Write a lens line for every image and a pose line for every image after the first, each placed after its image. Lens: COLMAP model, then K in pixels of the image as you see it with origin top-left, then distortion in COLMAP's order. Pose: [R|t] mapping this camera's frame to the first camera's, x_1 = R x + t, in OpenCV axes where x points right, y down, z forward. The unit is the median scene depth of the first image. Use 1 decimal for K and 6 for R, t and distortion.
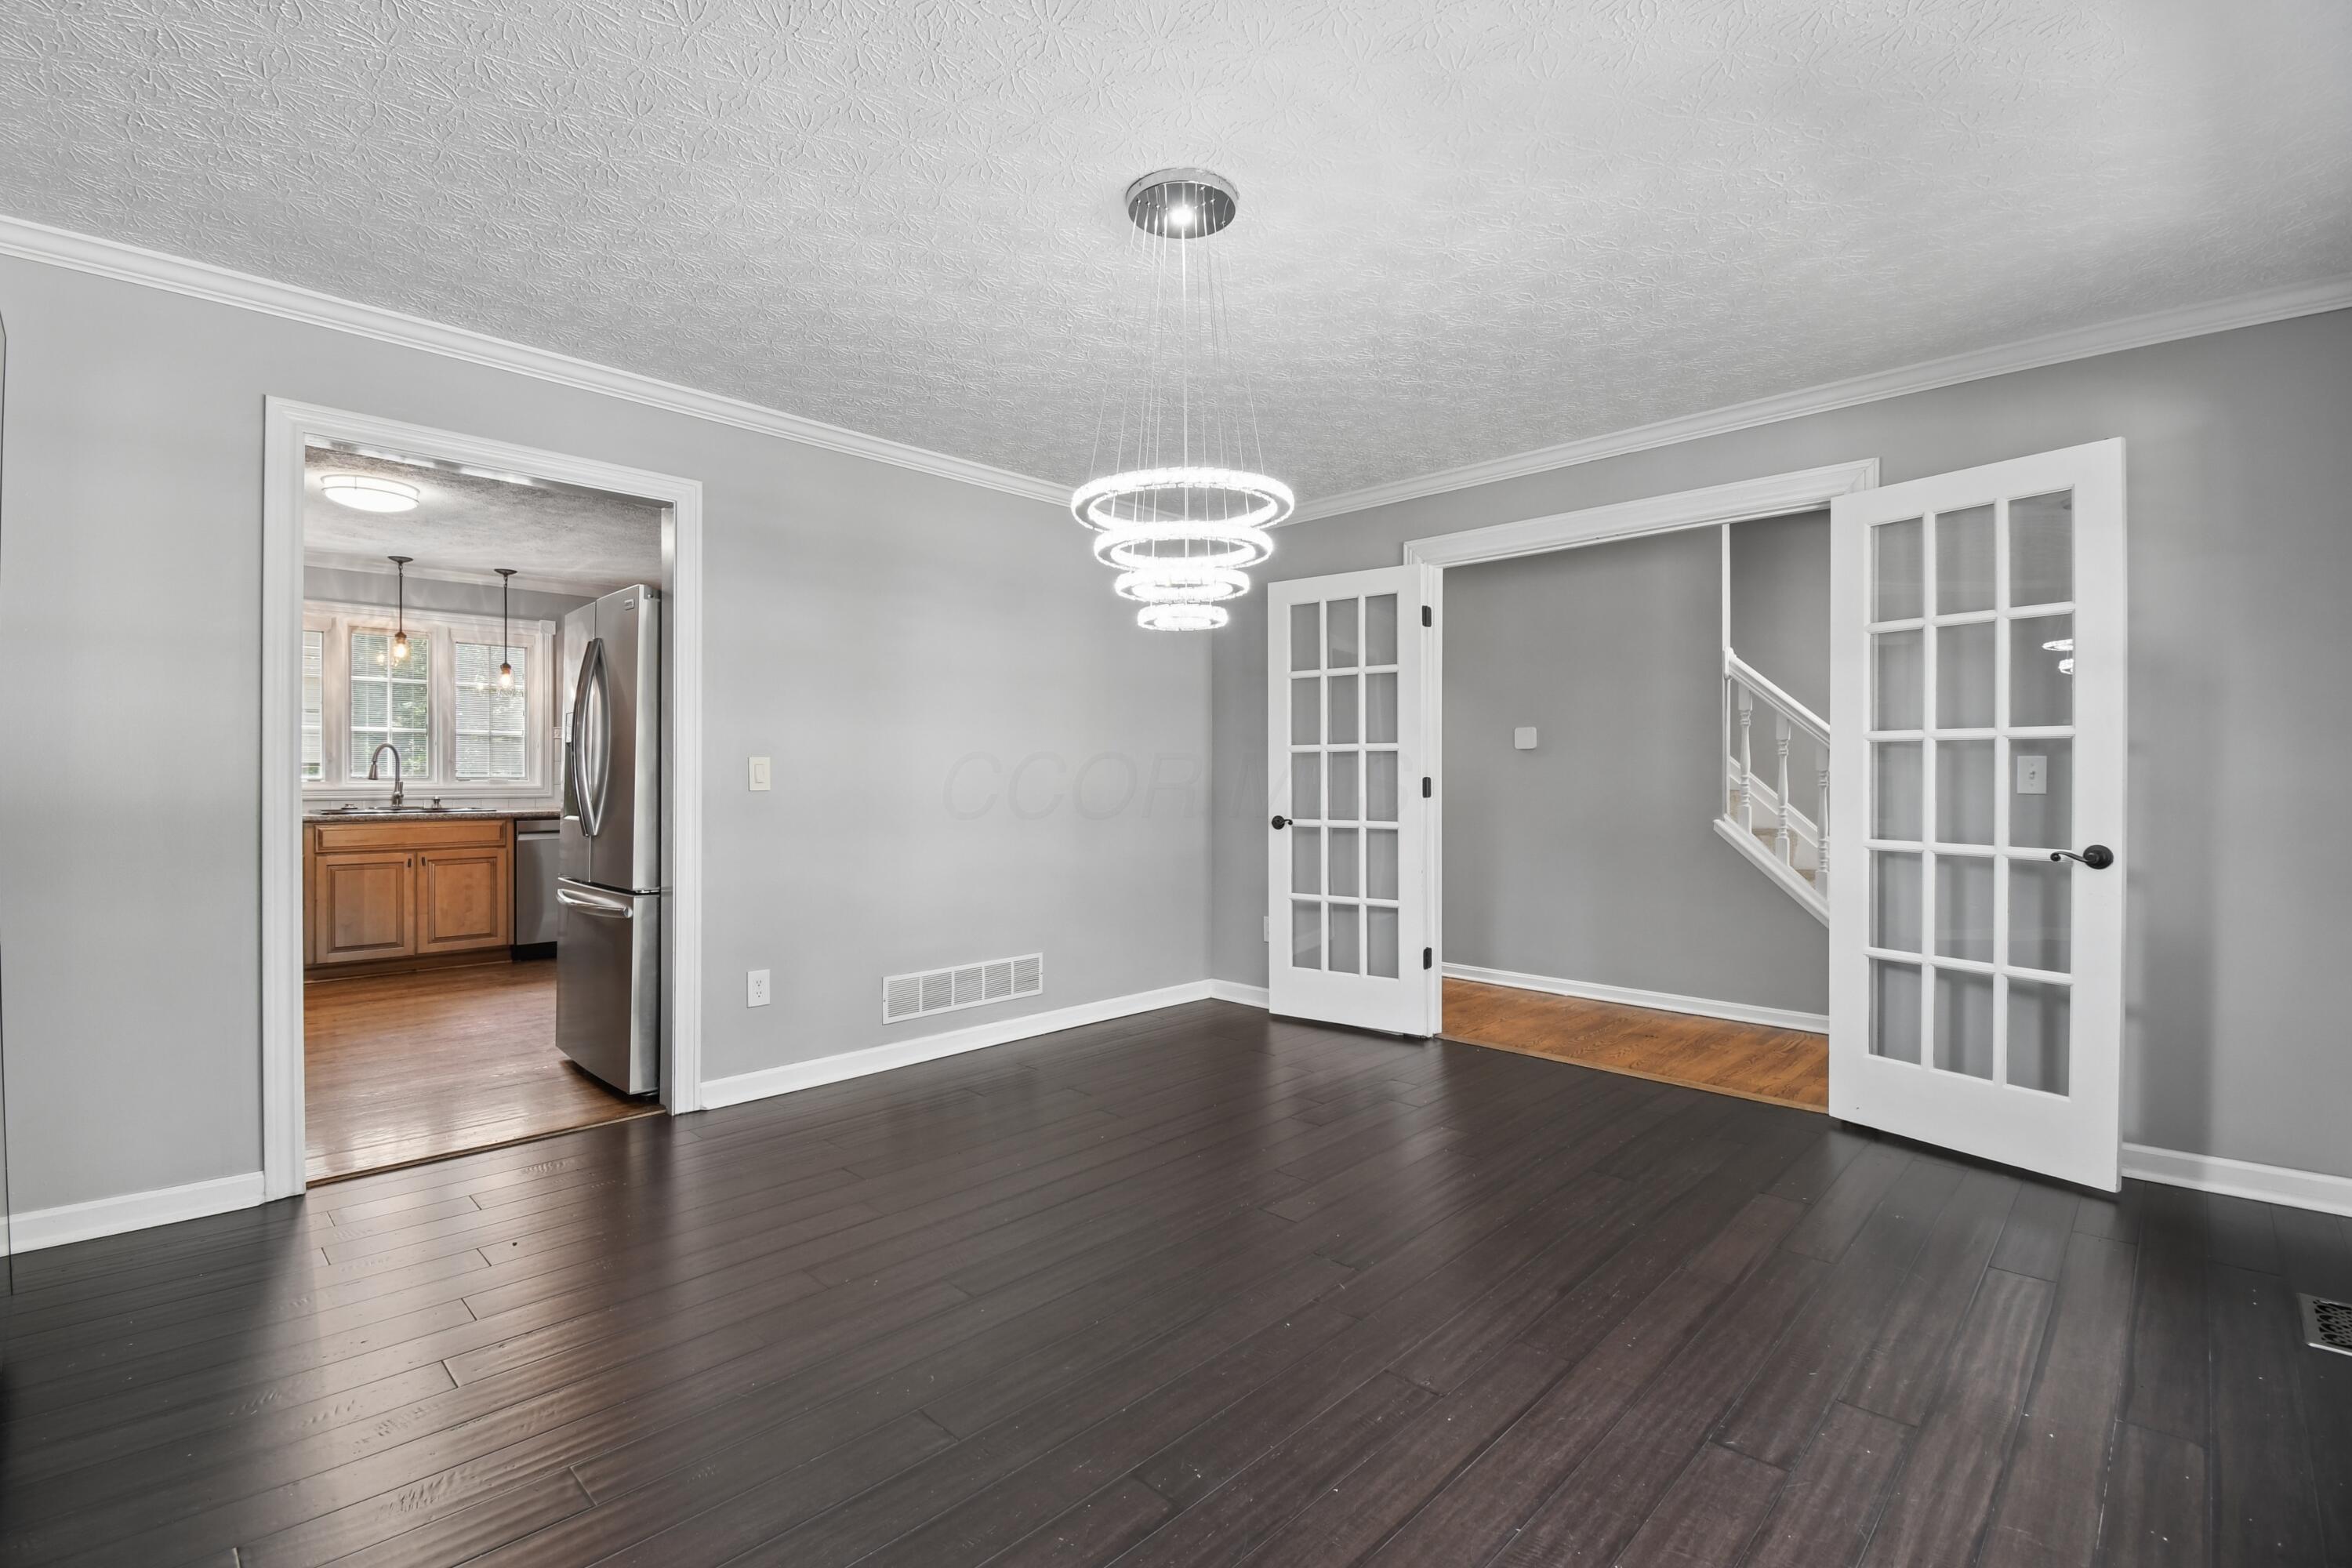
lens RADIAL K [[1038.7, 0, 1188.6], [0, 1038.7, 777.2], [0, 0, 1]] dist [0.009271, -0.019262]
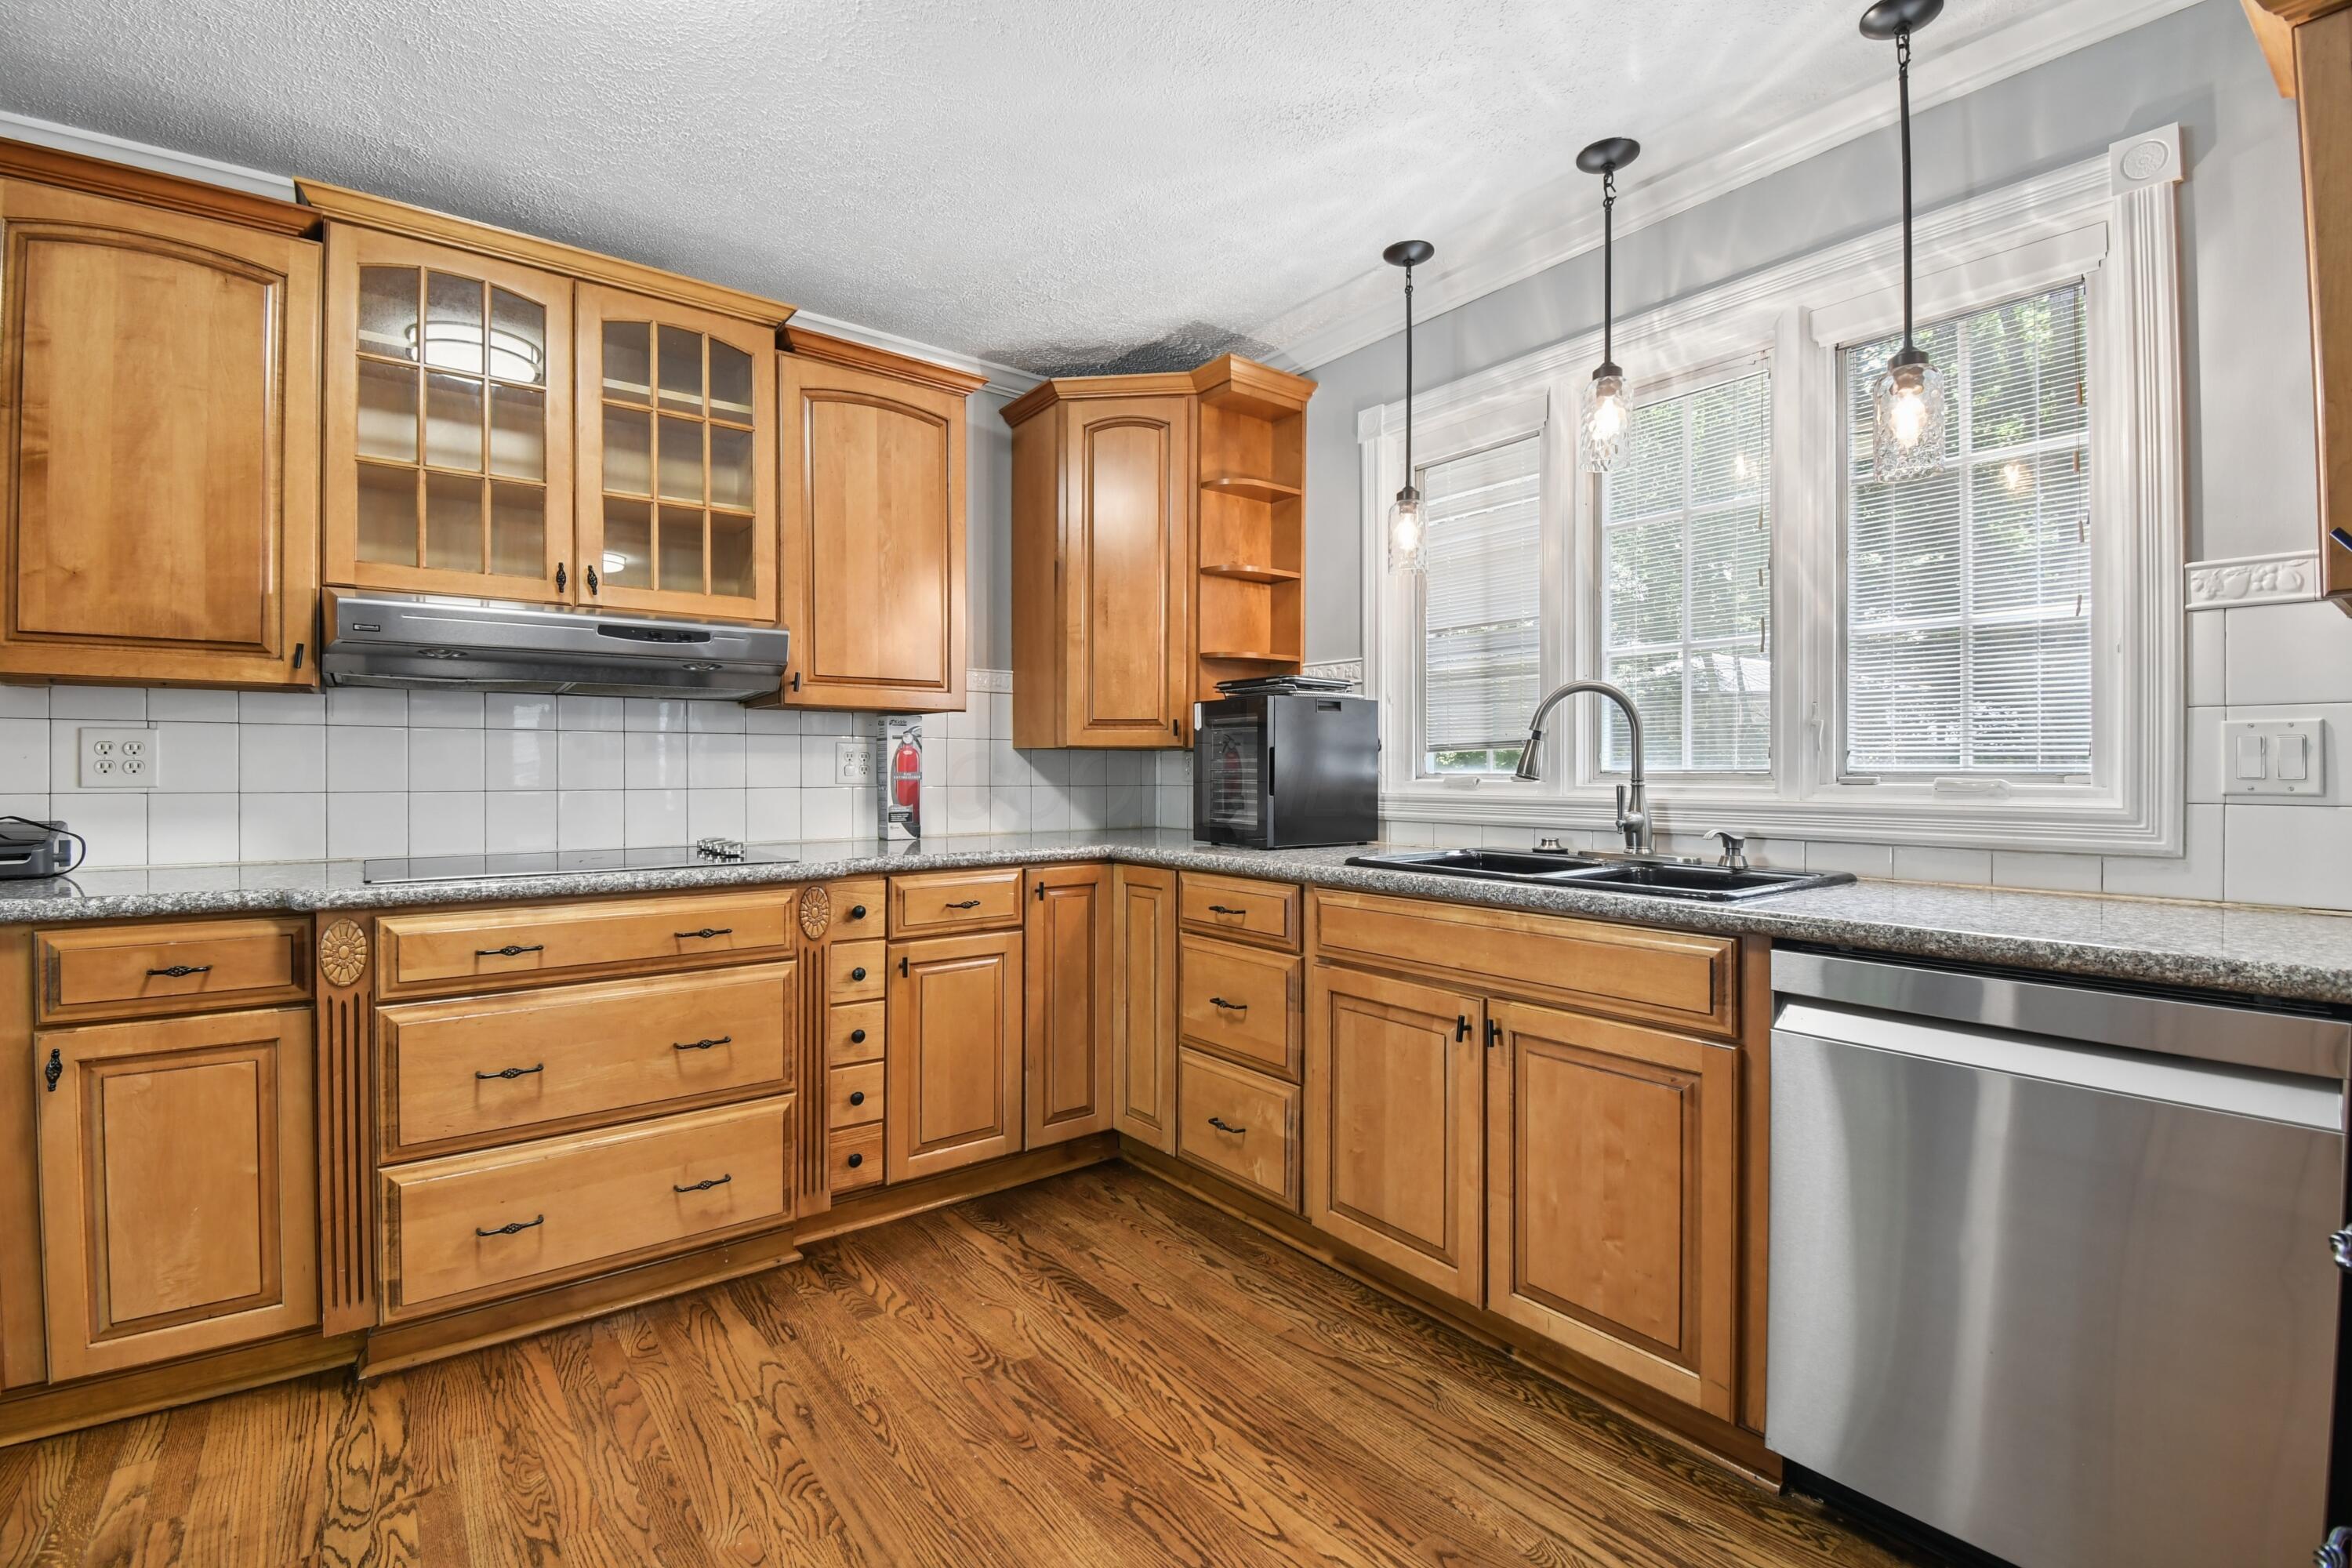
lens RADIAL K [[1038.7, 0, 1174.4], [0, 1038.7, 776.4], [0, 0, 1]] dist [0.009271, -0.019262]
pose [[-0.158201, 0.005028, -0.987394, -0.382014], [-0.002524, 0.999982, 0.005497, -0.000266], [0.987404, 0.003362, -0.158186, 0.905209]]
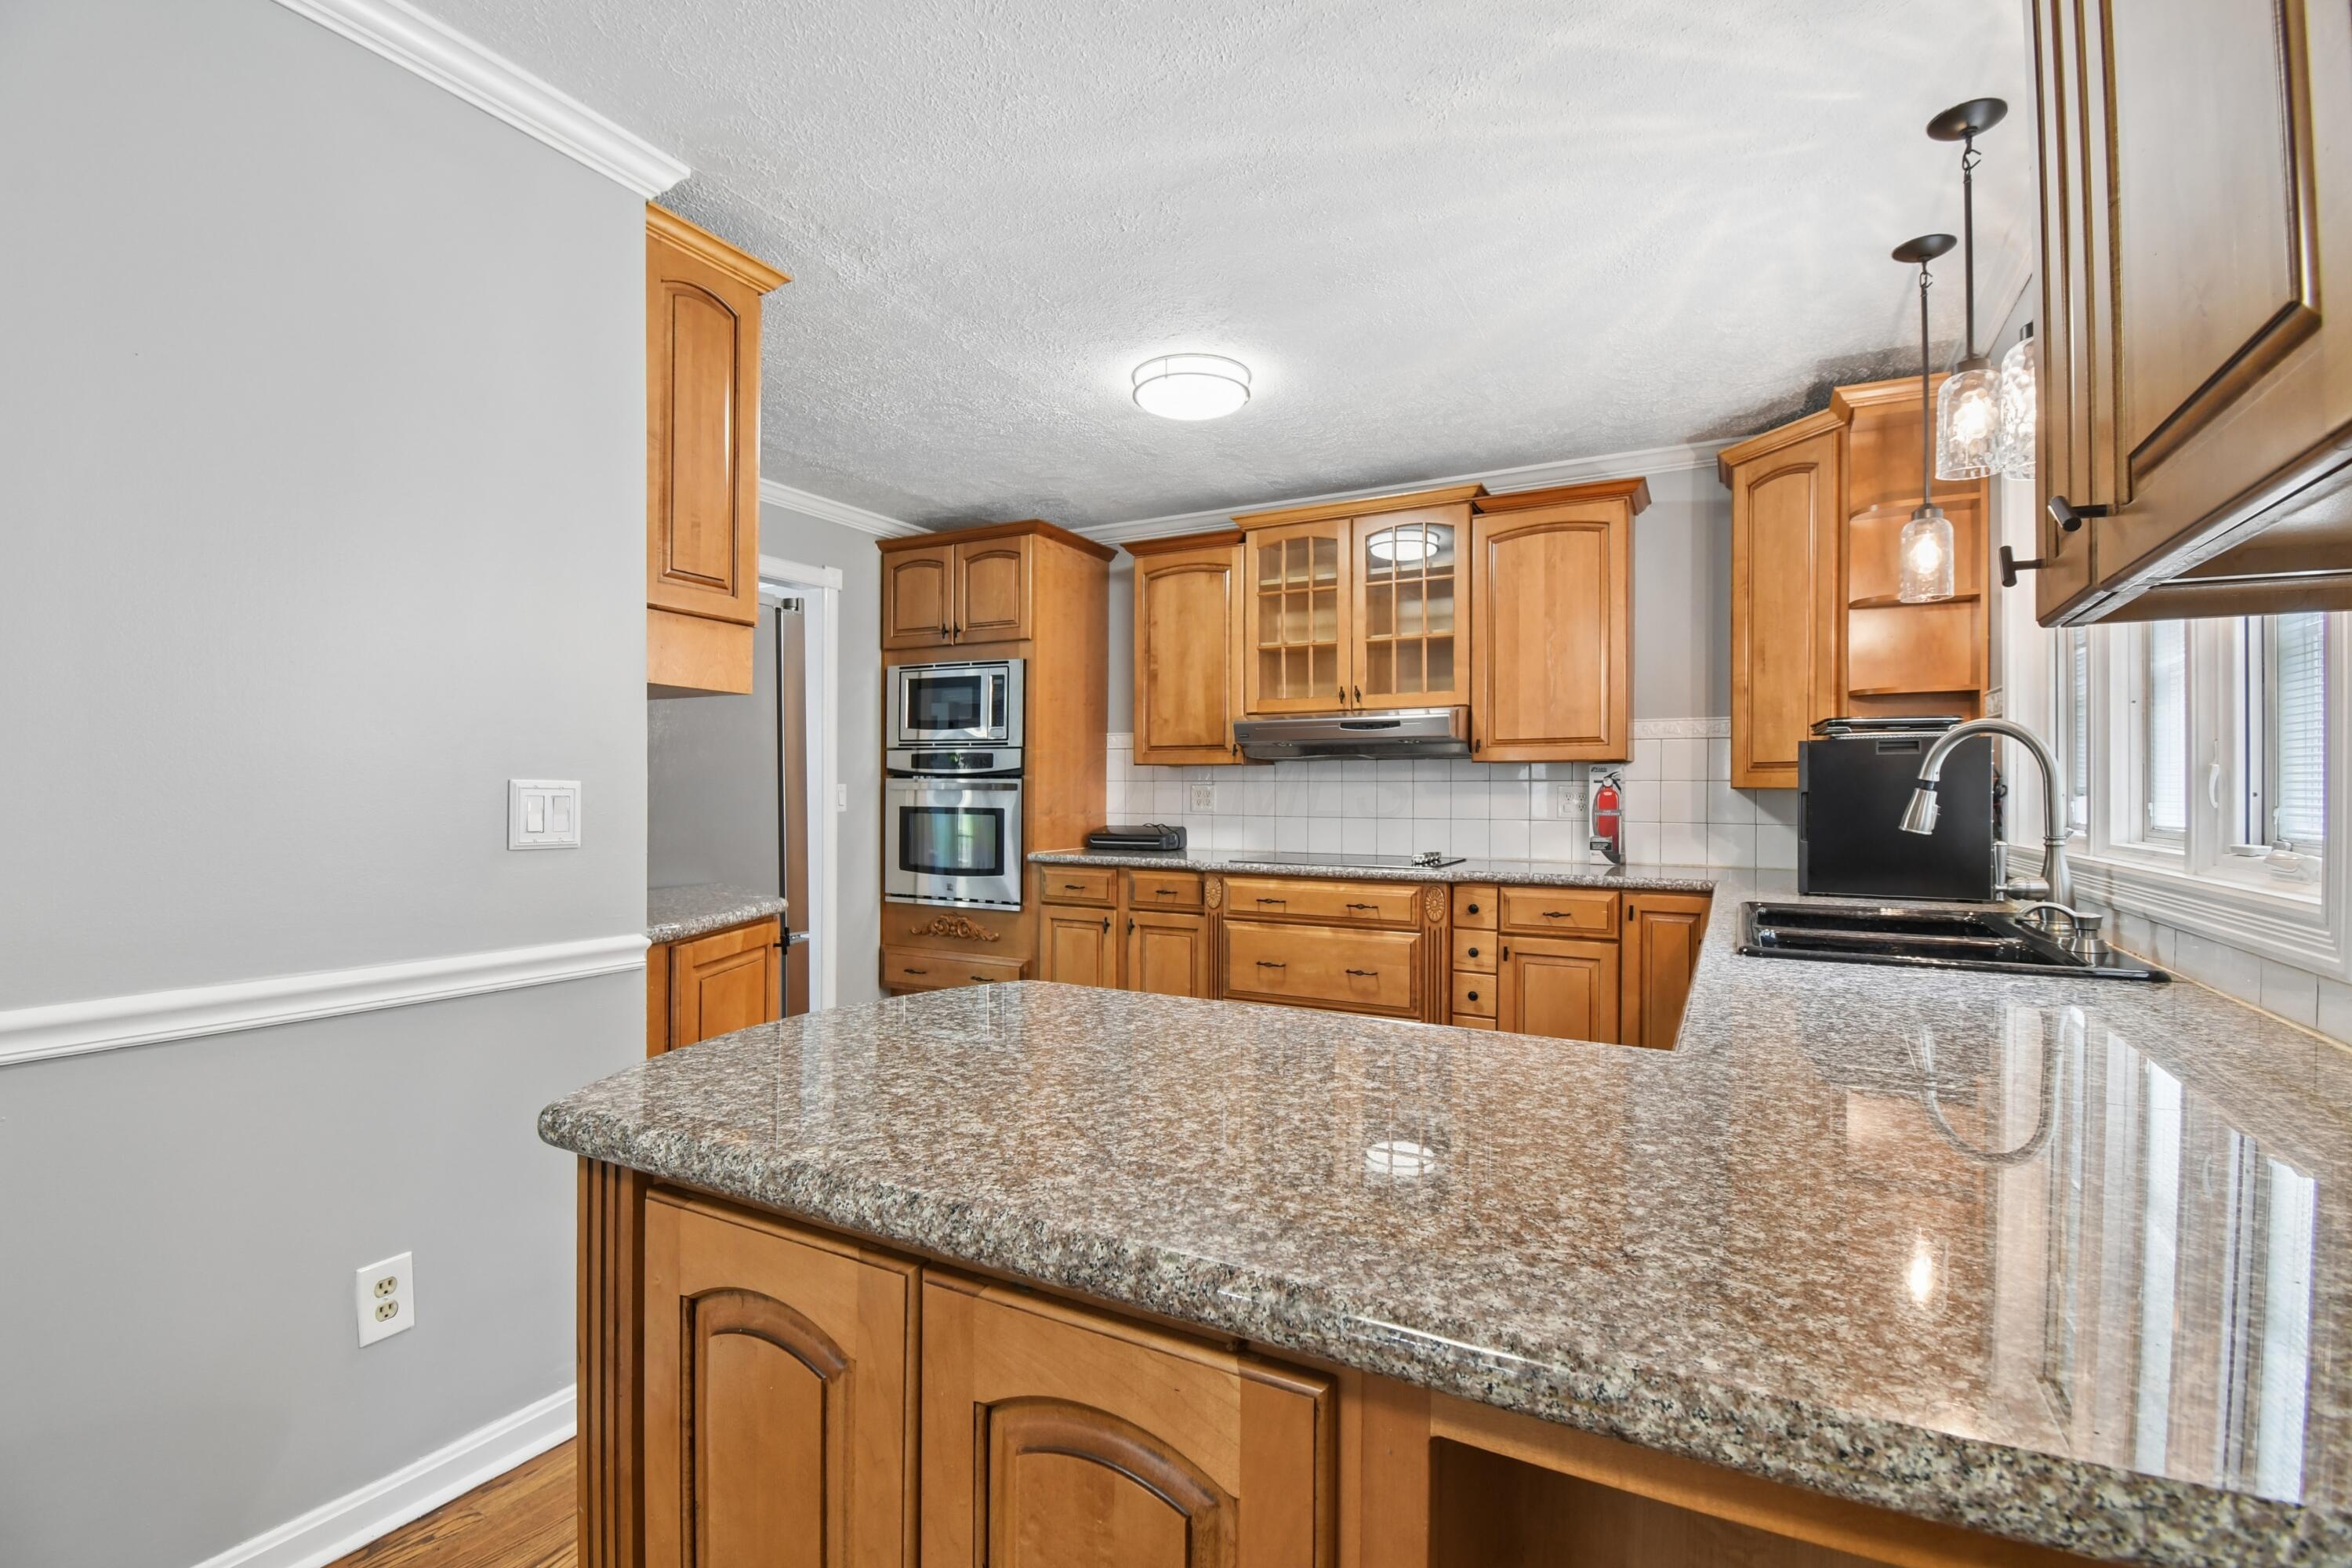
lens RADIAL K [[1038.7, 0, 1174.9], [0, 1038.7, 796.8], [0, 0, 1]] dist [0.009271, -0.019262]
pose [[-0.967174, -0.001089, -0.254113, -0.453585], [-0.003241, 0.999962, 0.008049, -0.010904], [0.254095, 0.008609, -0.967141, 1.228599]]
